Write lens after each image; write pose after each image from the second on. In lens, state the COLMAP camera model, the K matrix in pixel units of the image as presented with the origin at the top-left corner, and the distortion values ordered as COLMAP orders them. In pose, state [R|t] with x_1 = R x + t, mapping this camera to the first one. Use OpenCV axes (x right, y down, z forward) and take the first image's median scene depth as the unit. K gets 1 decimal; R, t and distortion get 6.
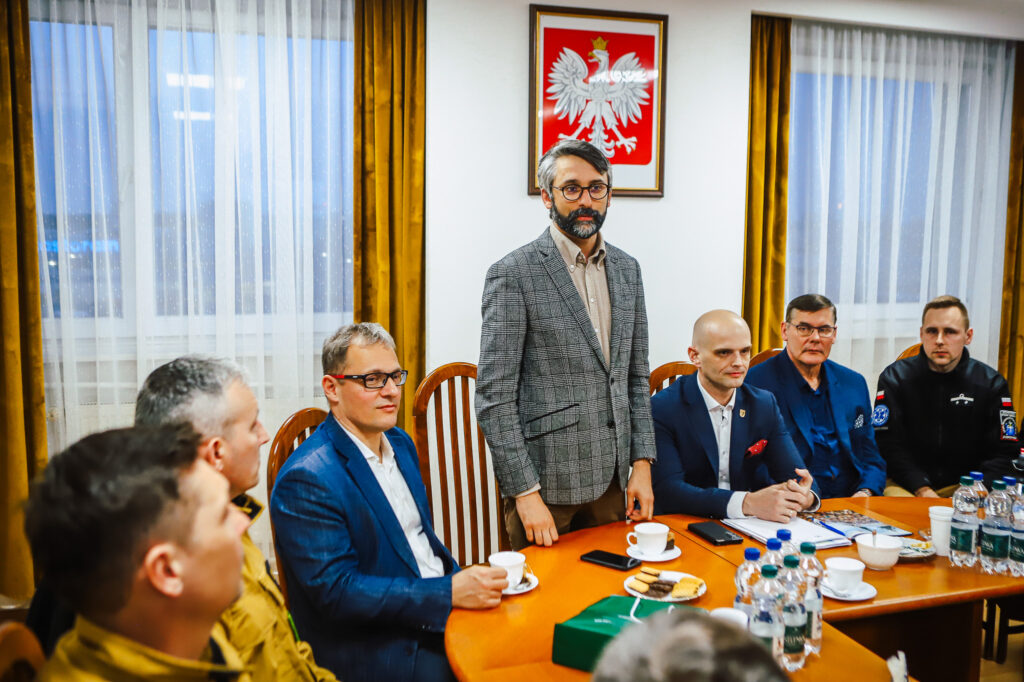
lens RADIAL K [[950.7, 0, 515.3], [0, 950.7, 355.2], [0, 0, 1]] dist [-0.077859, 0.000000]
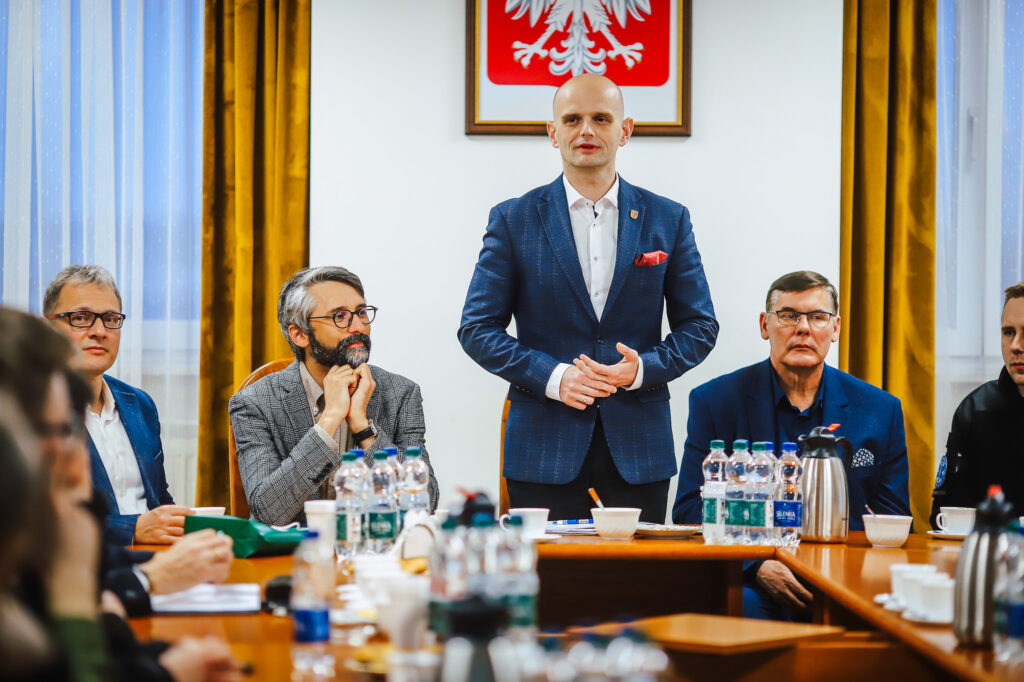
lens RADIAL K [[3862.6, 0, 511.4], [0, 3862.6, 342.6], [0, 0, 1]] dist [0.182087, 0.000000]
pose [[0.965688, 0.008096, -0.259578, 0.730533], [-0.034463, 0.994669, -0.097188, 0.229452], [0.257407, 0.102799, 0.960819, -1.525146]]
